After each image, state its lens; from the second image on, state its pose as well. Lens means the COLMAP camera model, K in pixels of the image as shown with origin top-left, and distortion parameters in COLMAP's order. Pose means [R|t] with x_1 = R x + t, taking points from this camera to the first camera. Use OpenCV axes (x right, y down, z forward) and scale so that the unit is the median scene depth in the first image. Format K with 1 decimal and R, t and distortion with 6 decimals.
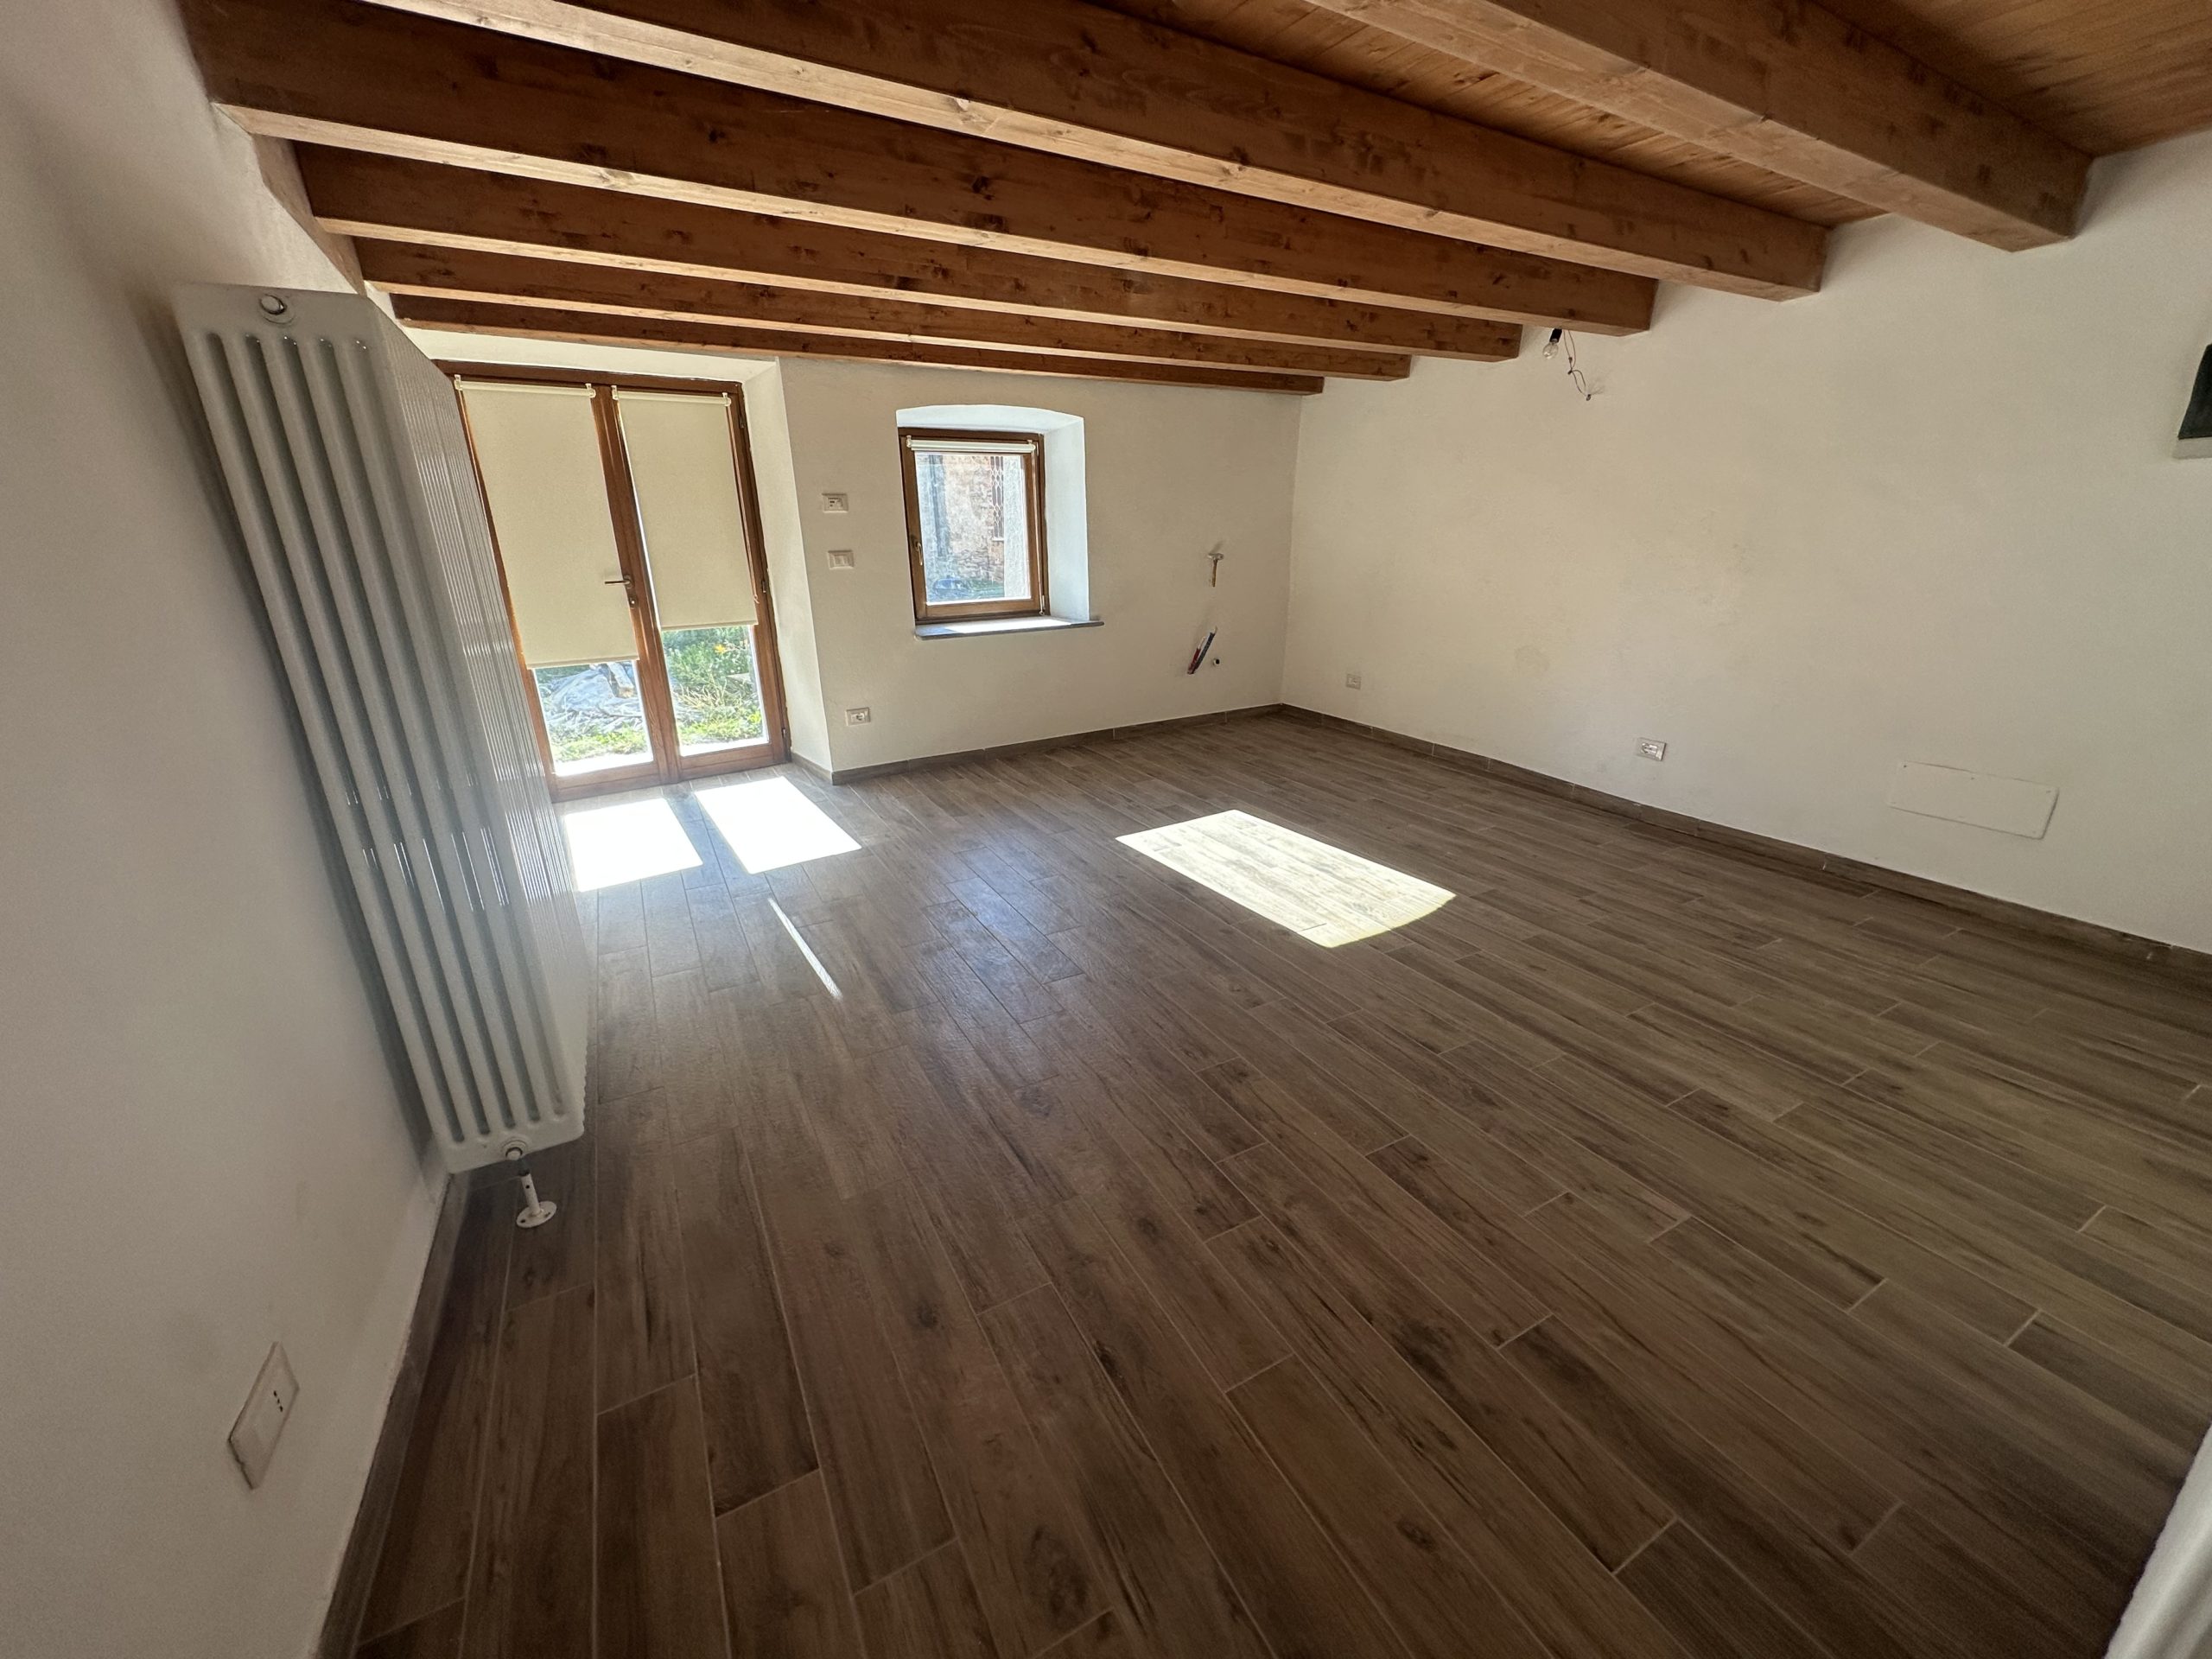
lens RADIAL K [[878.5, 0, 1105.0], [0, 878.5, 829.6], [0, 0, 1]] dist [-0.001676, 0.000194]
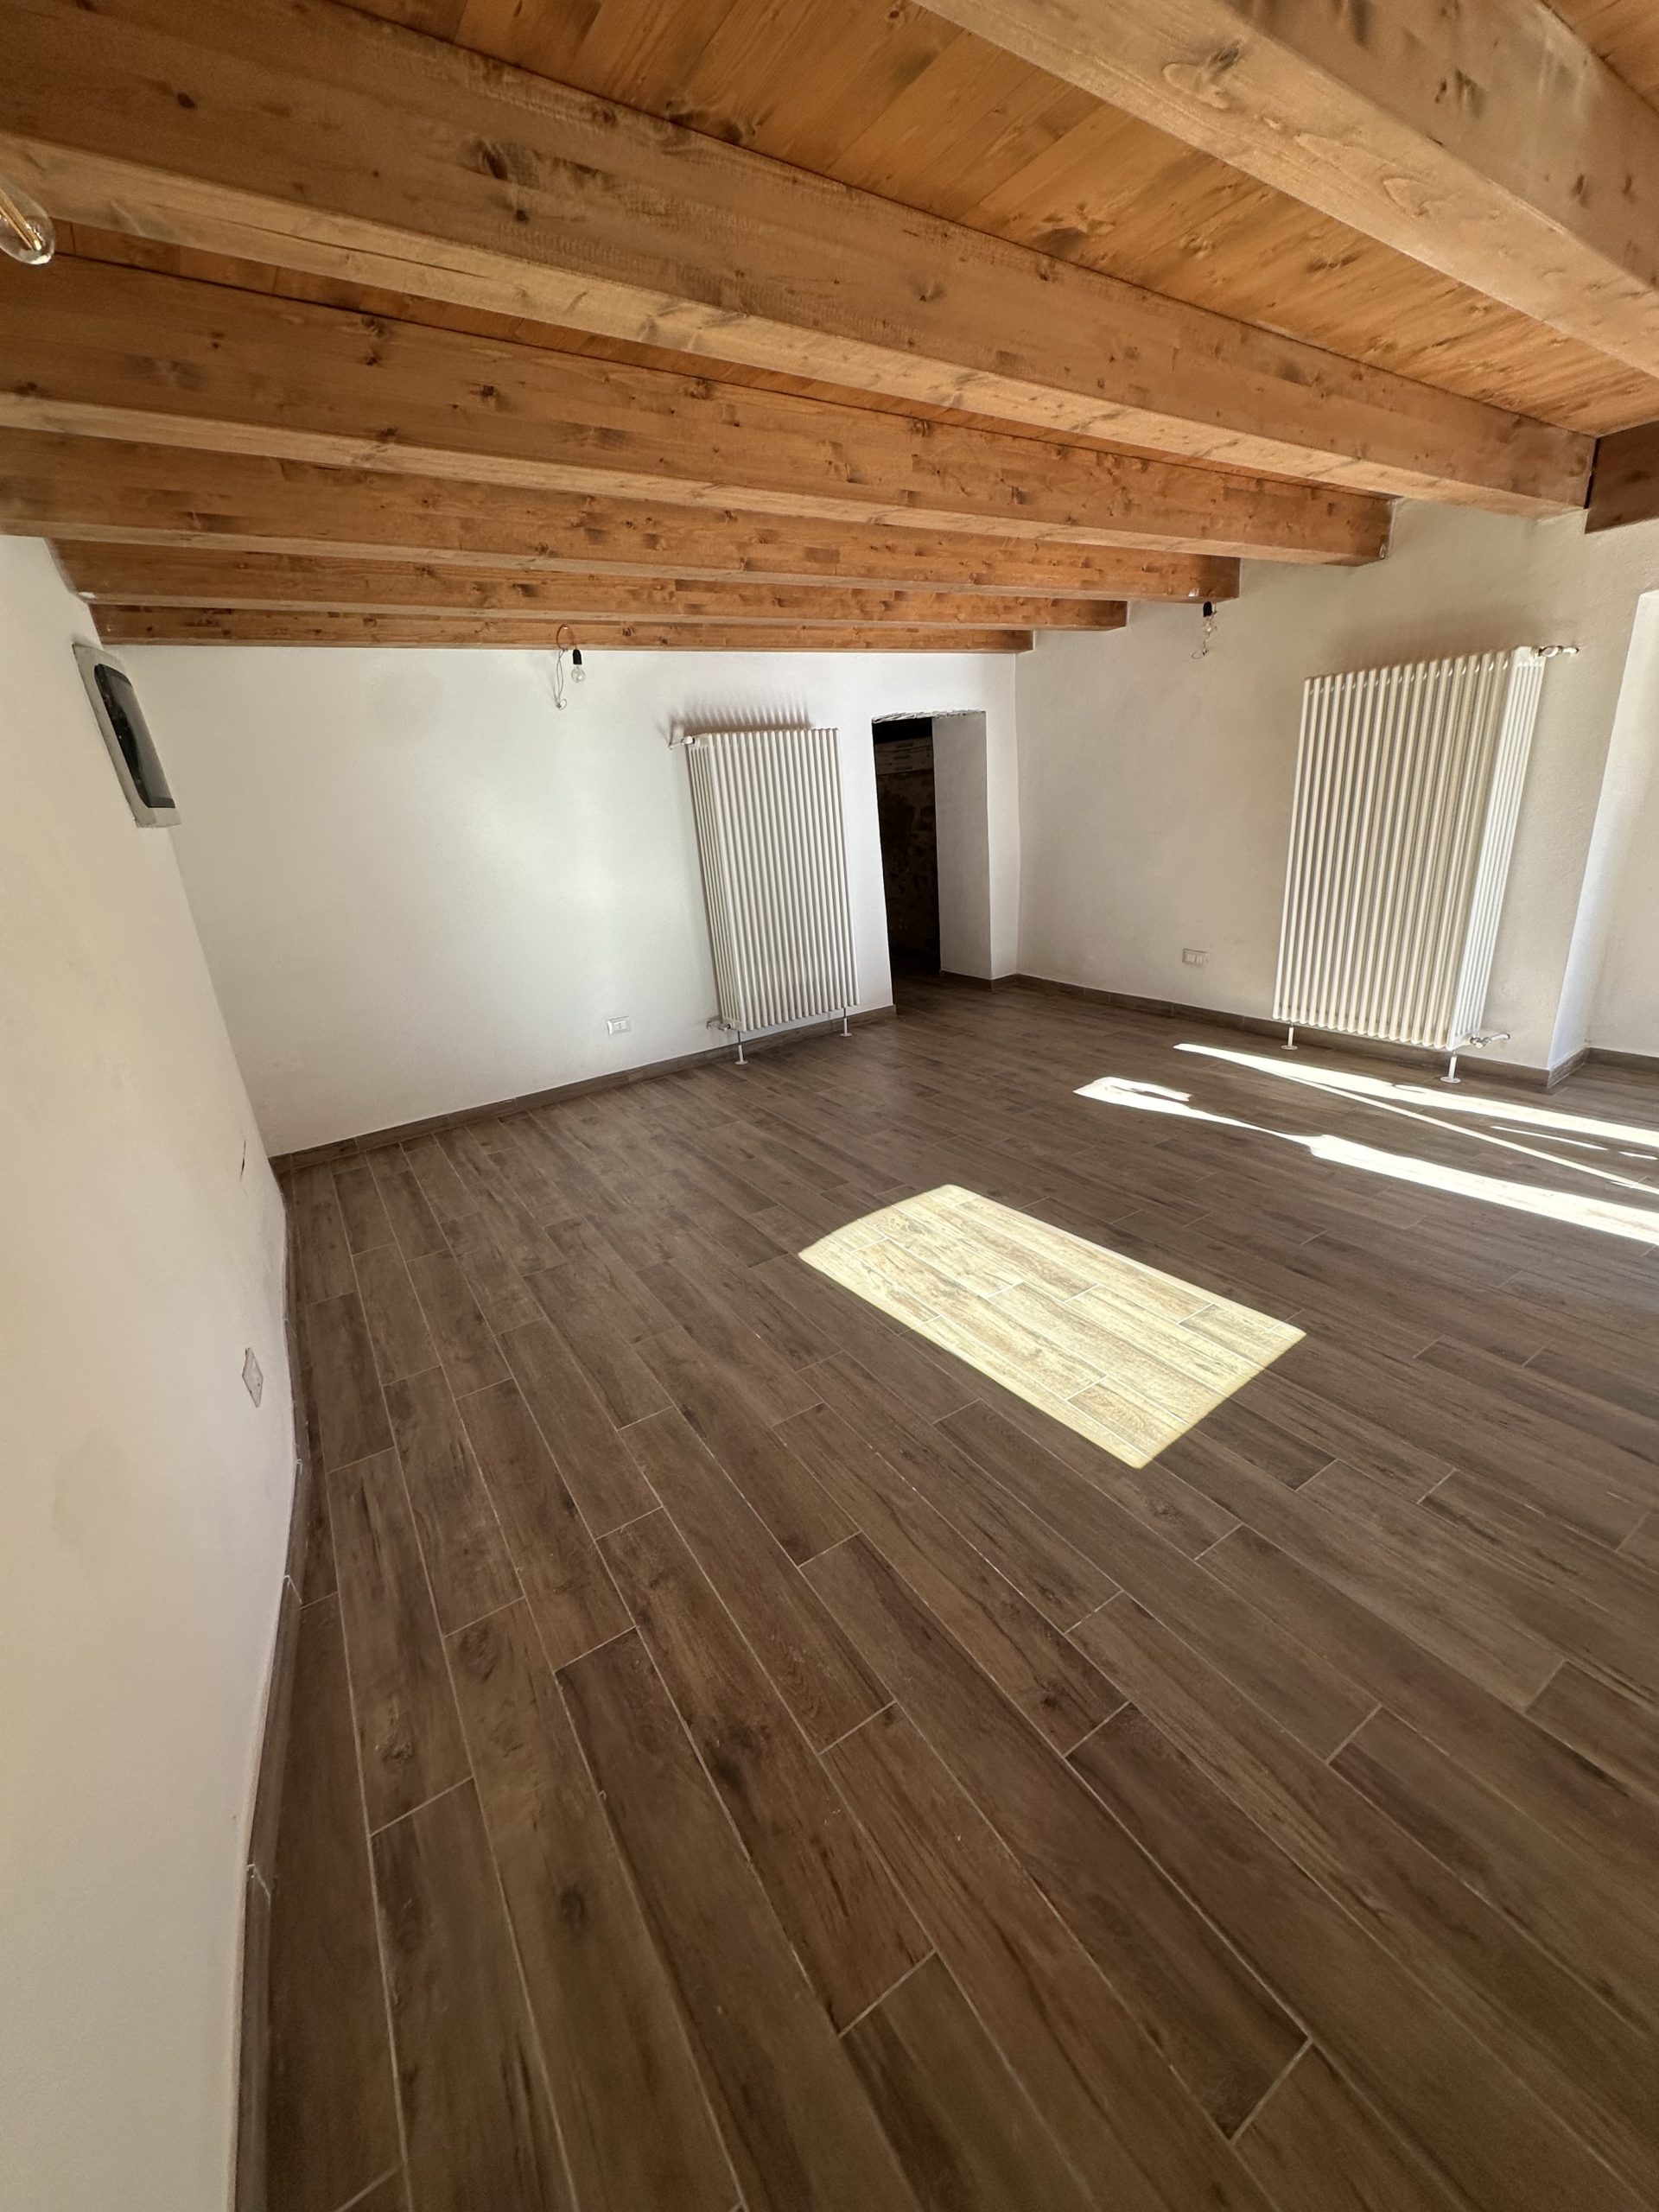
lens RADIAL K [[878.5, 0, 831.7], [0, 878.5, 1105.3], [0, 0, 1]] dist [-0.001676, 0.000194]
pose [[-0.992685, 0.117197, -0.028996, 0.438453], [0.072940, 0.773564, 0.629506, -0.669052], [0.096207, 0.622787, -0.776454, 1.831555]]
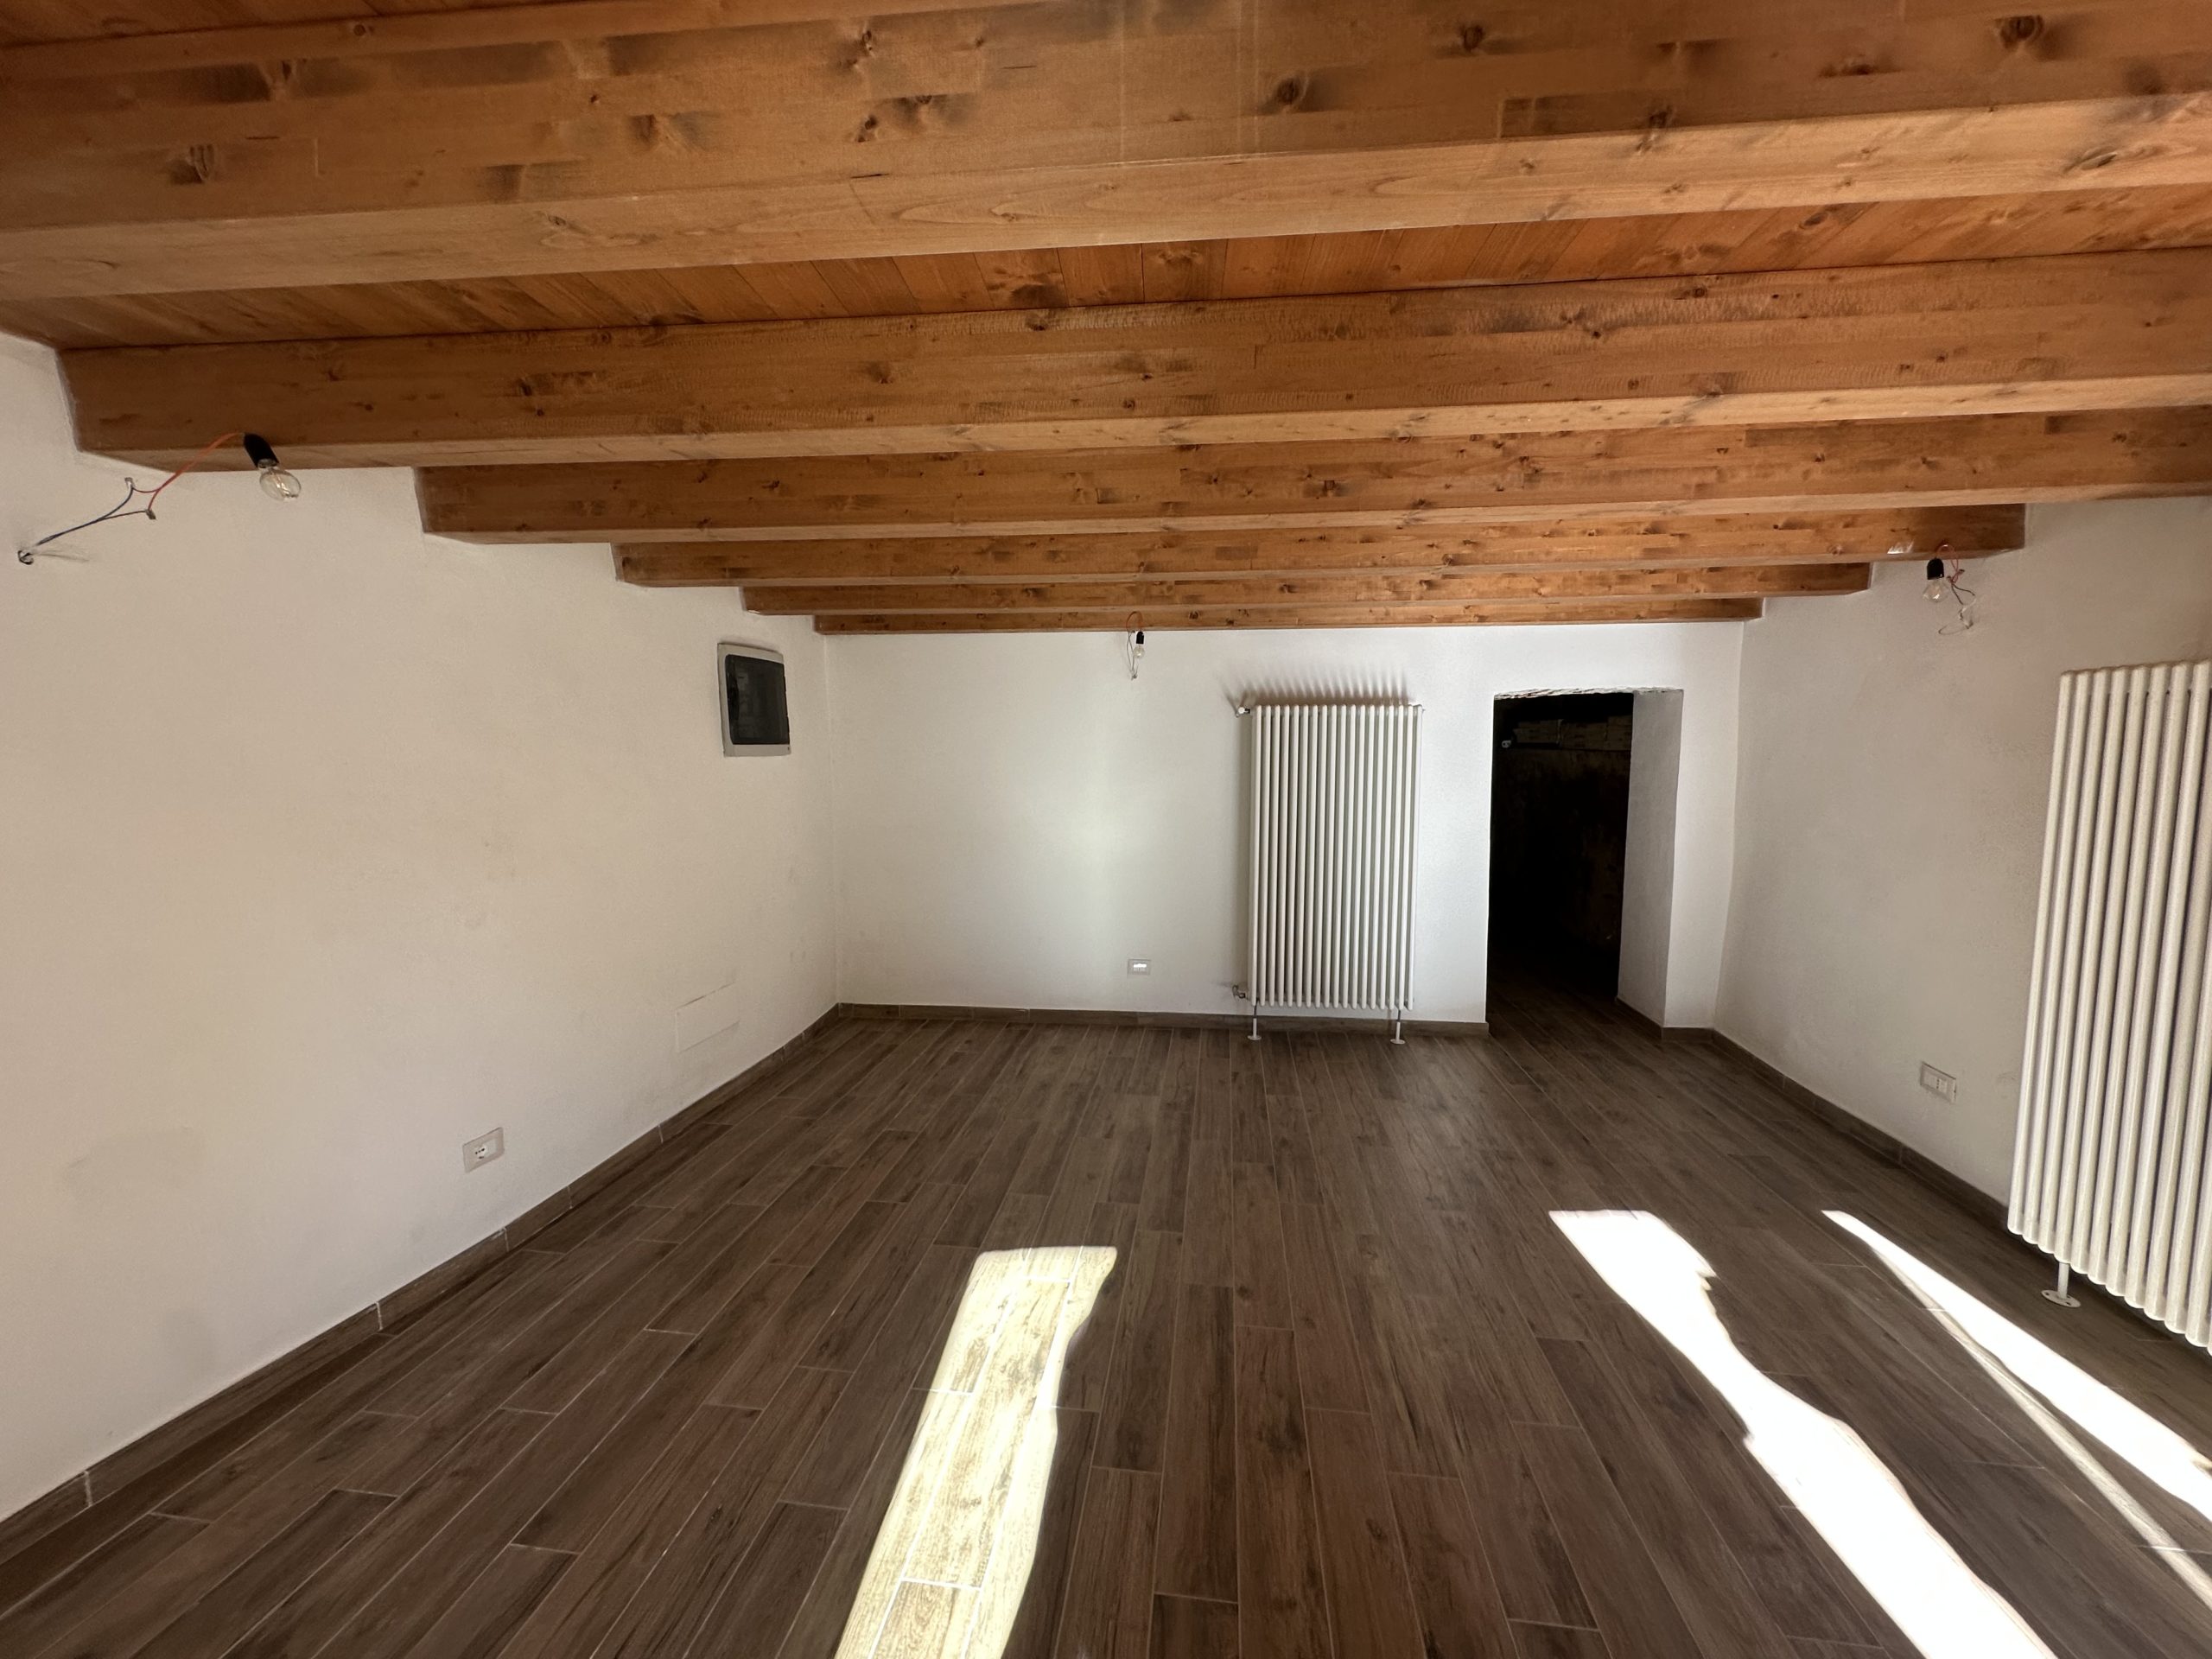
lens RADIAL K [[878.5, 0, 1107.5], [0, 878.5, 825.1], [0, 0, 1]] dist [-0.001676, 0.000194]
pose [[-0.807477, -0.029557, 0.589159, -0.162571], [0.210043, 0.918881, 0.333975, -0.600977], [-0.551238, 0.393426, -0.735767, 1.584708]]
